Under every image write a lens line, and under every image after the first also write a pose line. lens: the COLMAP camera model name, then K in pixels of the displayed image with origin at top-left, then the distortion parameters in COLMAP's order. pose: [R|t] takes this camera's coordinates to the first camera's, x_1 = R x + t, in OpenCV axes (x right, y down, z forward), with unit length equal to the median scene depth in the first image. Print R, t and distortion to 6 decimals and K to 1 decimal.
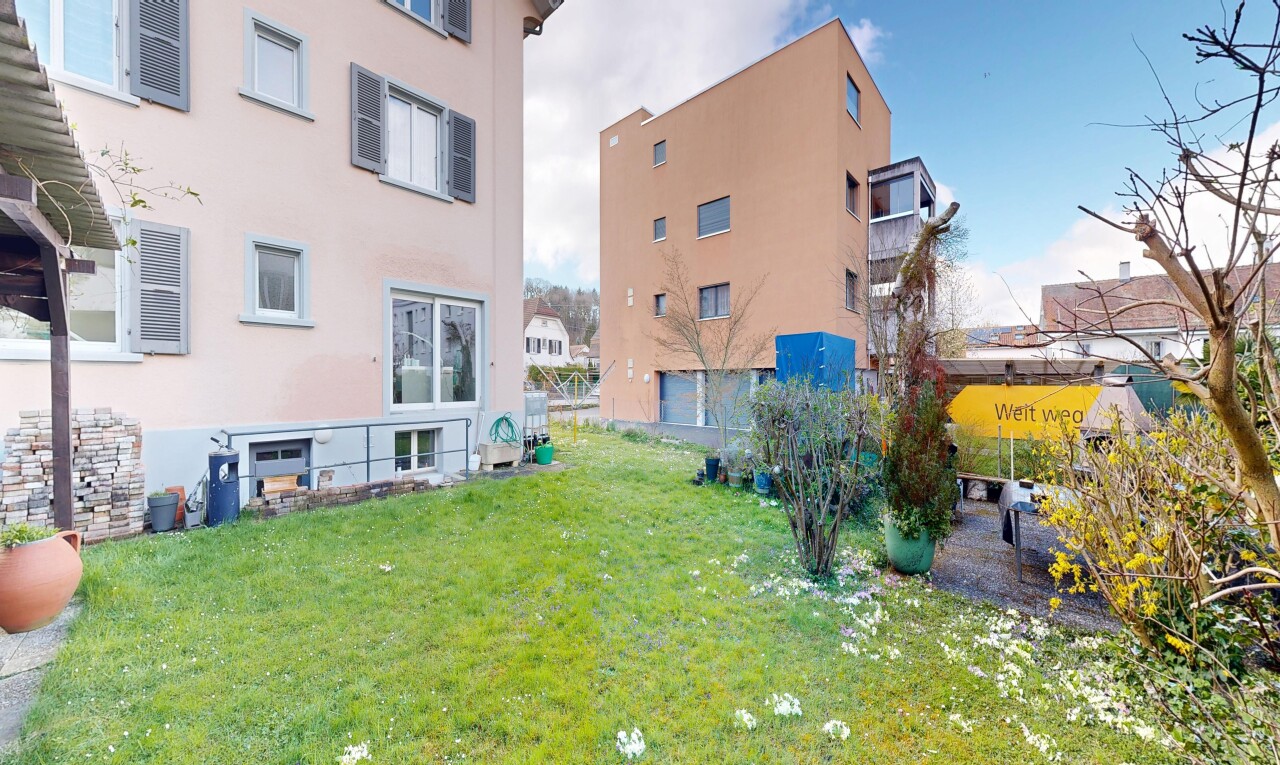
lens RADIAL K [[498.5, 0, 642.1], [0, 498.5, 383.1], [0, 0, 1]] dist [0.000086, -0.000073]
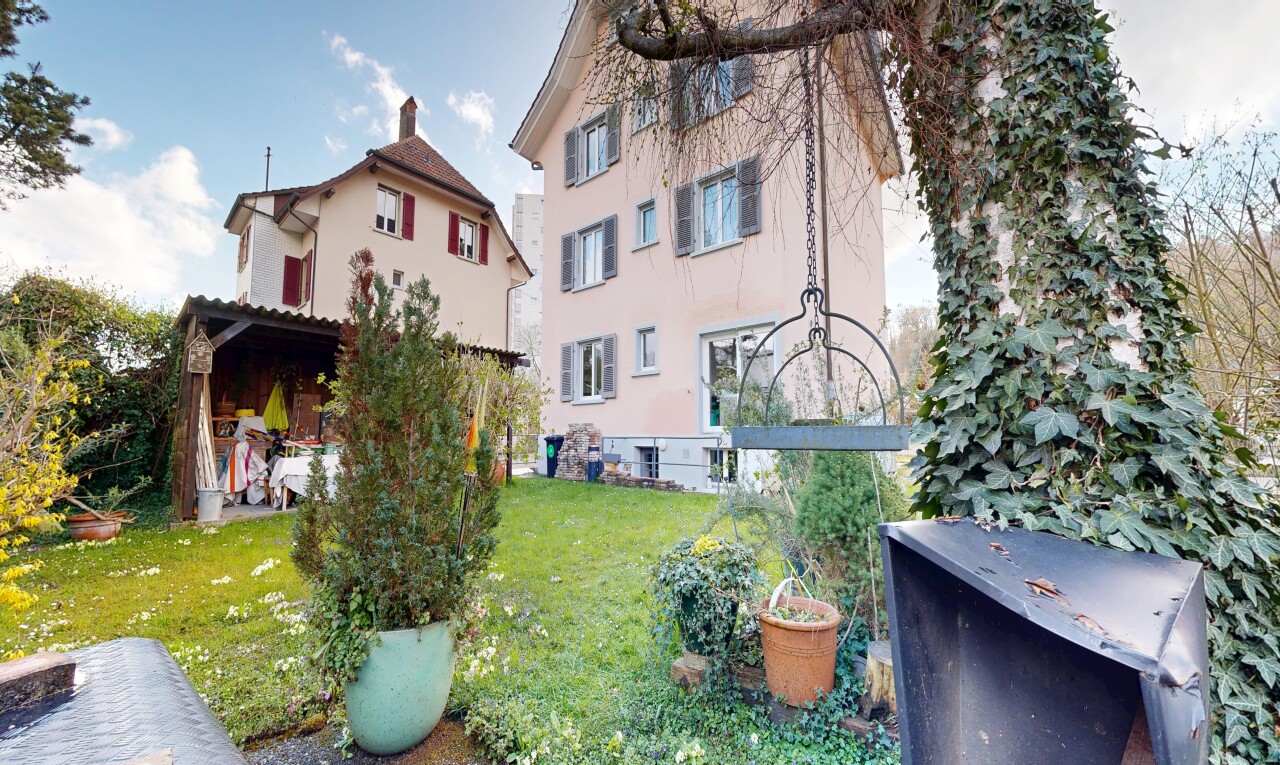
lens RADIAL K [[498.5, 0, 642.1], [0, 498.5, 383.1], [0, 0, 1]] dist [0.000086, -0.000073]
pose [[-0.086874, -0.072438, -0.993582, 0.991277], [0.017383, 0.997091, -0.074213, 0.035284], [0.996068, -0.023719, -0.085362, 1.200349]]
